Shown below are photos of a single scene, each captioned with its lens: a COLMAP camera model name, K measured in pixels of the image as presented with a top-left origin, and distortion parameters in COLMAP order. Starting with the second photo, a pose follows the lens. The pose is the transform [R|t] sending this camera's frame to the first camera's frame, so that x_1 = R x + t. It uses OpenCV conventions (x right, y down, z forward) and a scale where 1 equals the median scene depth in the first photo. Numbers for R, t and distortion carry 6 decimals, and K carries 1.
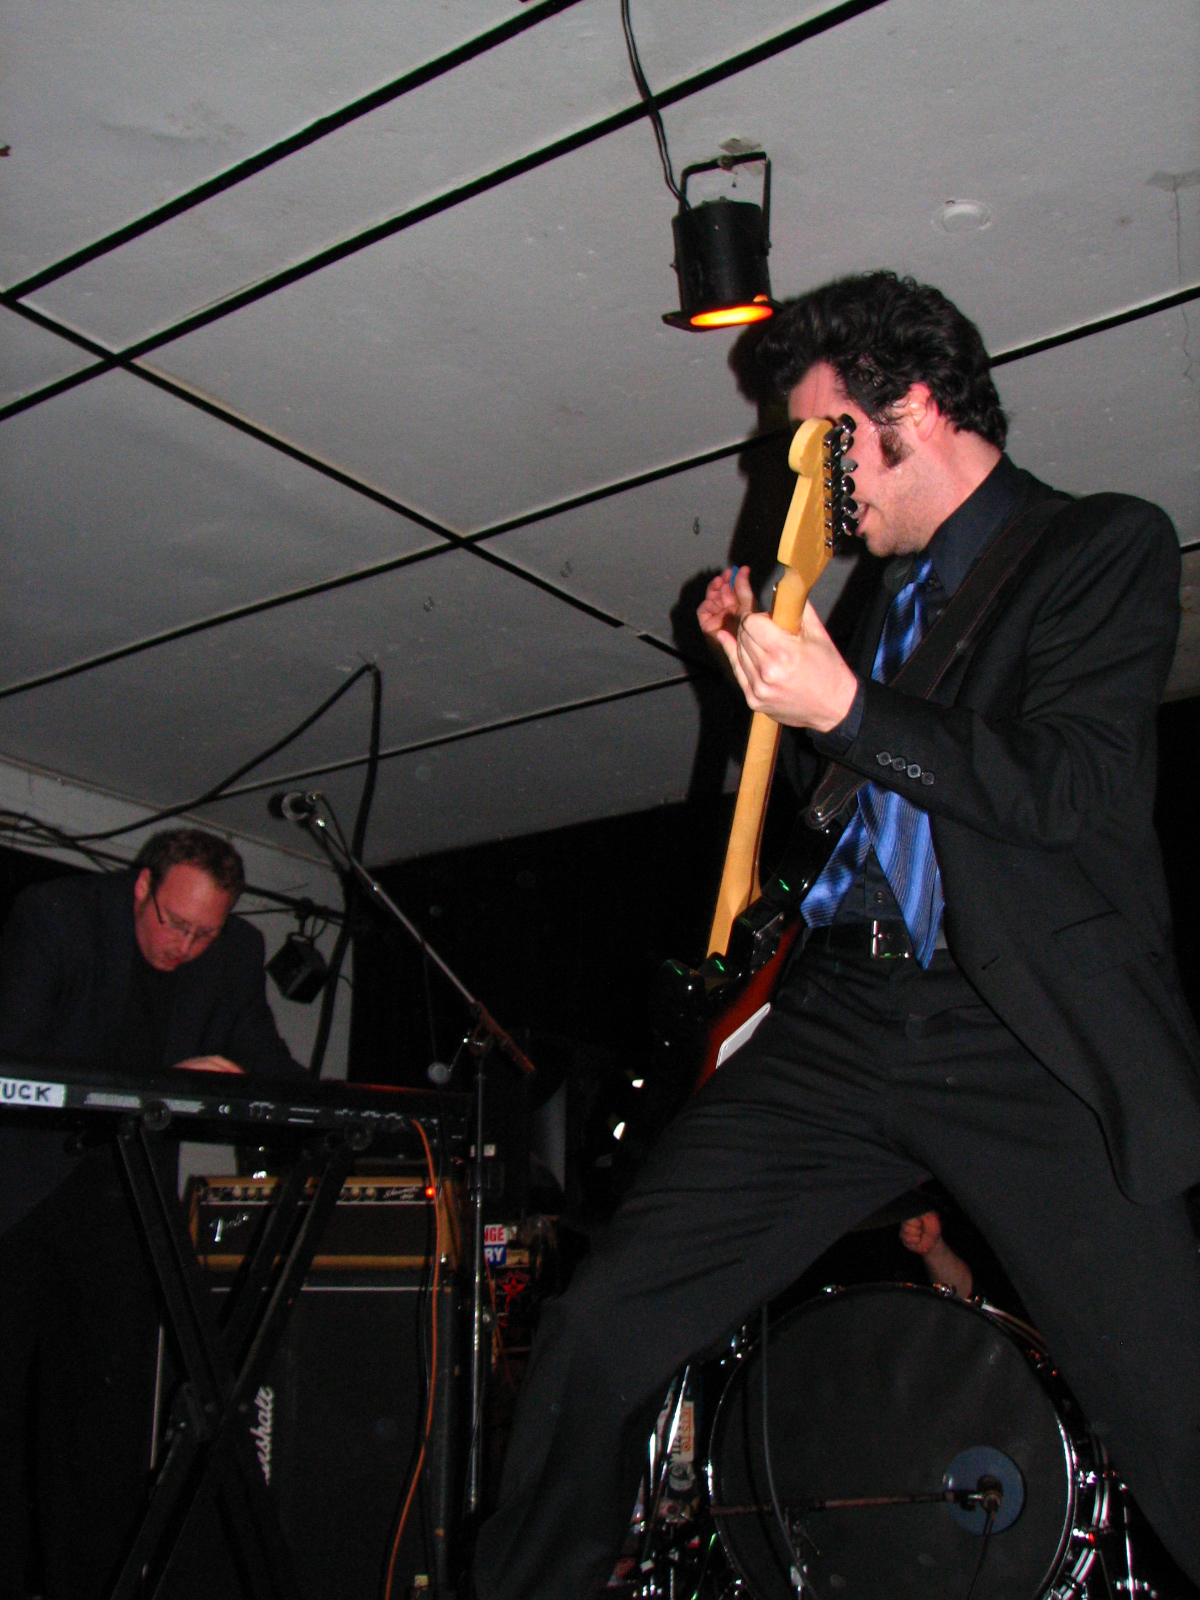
lens RADIAL K [[1980.4, 0, 559.4], [0, 1980.4, 805.9], [0, 0, 1]] dist [-0.126808, 0.287283]
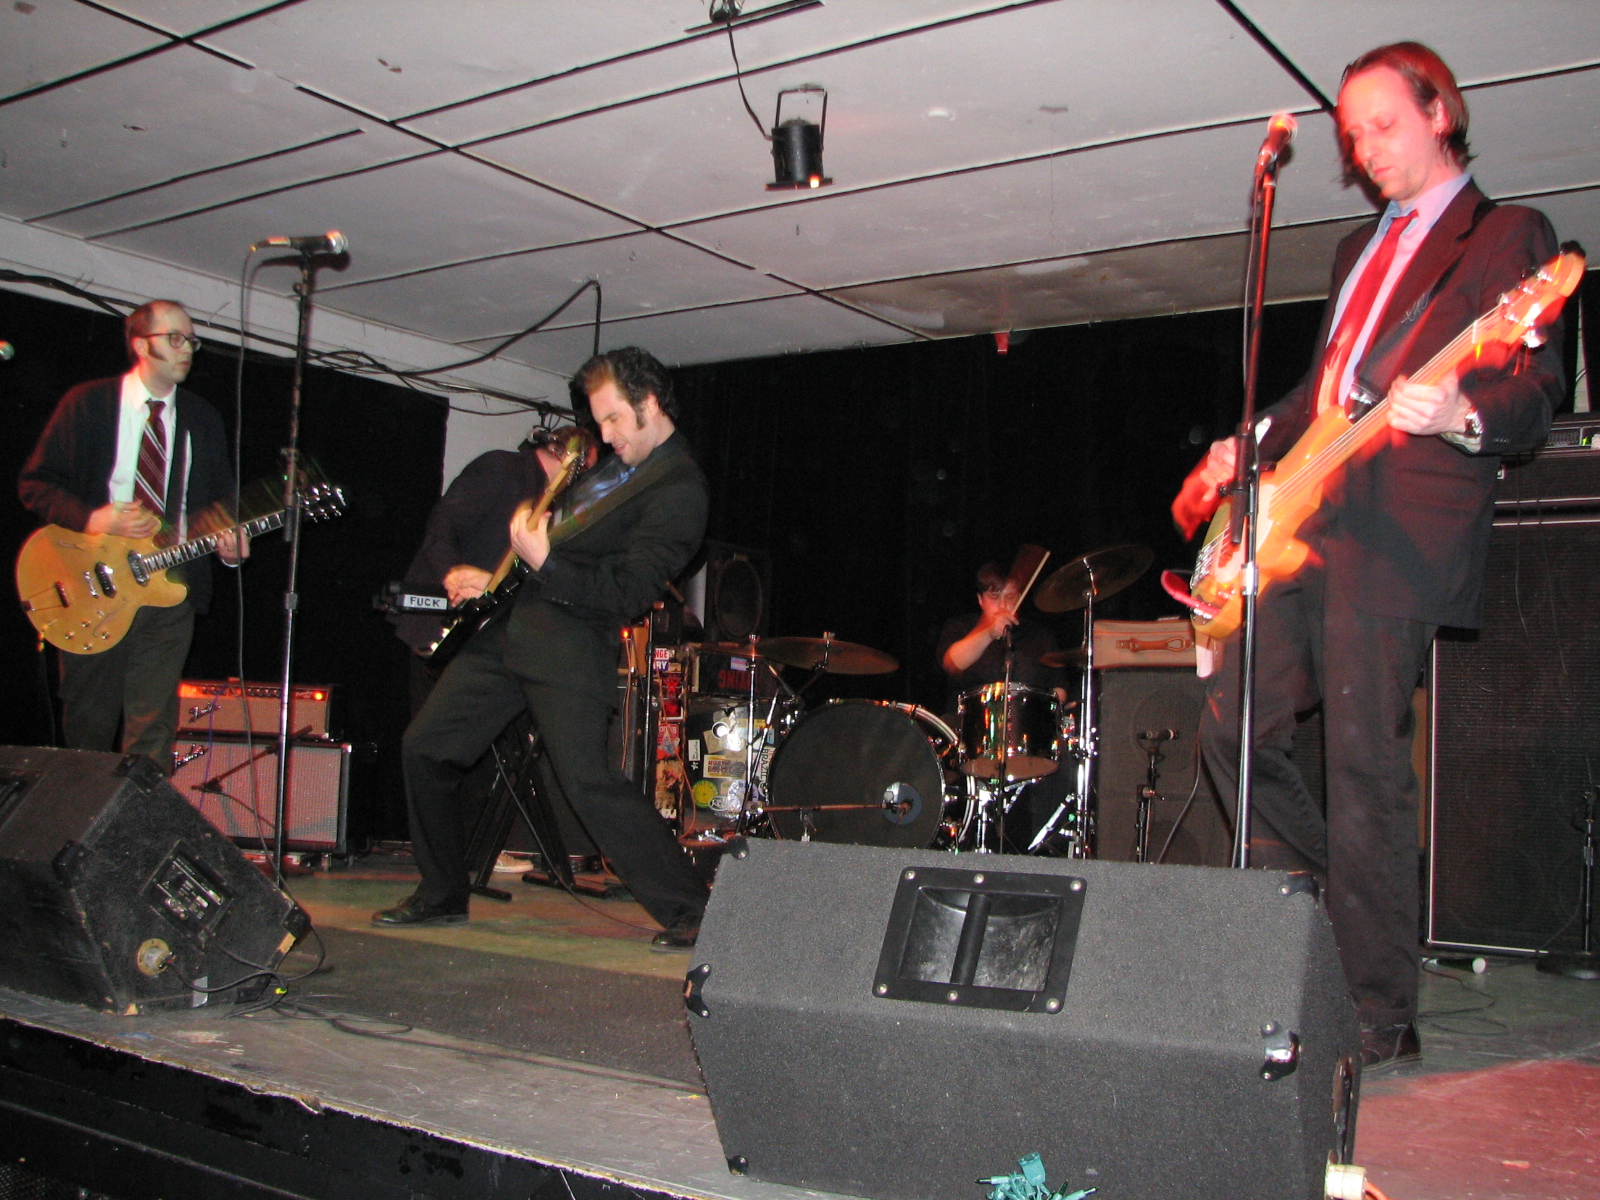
lens RADIAL K [[1716.9, 0, 800.0], [0, 1716.9, 600.0], [0, 0, 1]] dist [-0.267431, 0.317423]
pose [[0.998826, 0.029871, 0.038146, 0.030623], [-0.037692, 0.973766, 0.224407, -0.177452], [-0.030442, -0.225582, 0.973749, -0.482847]]
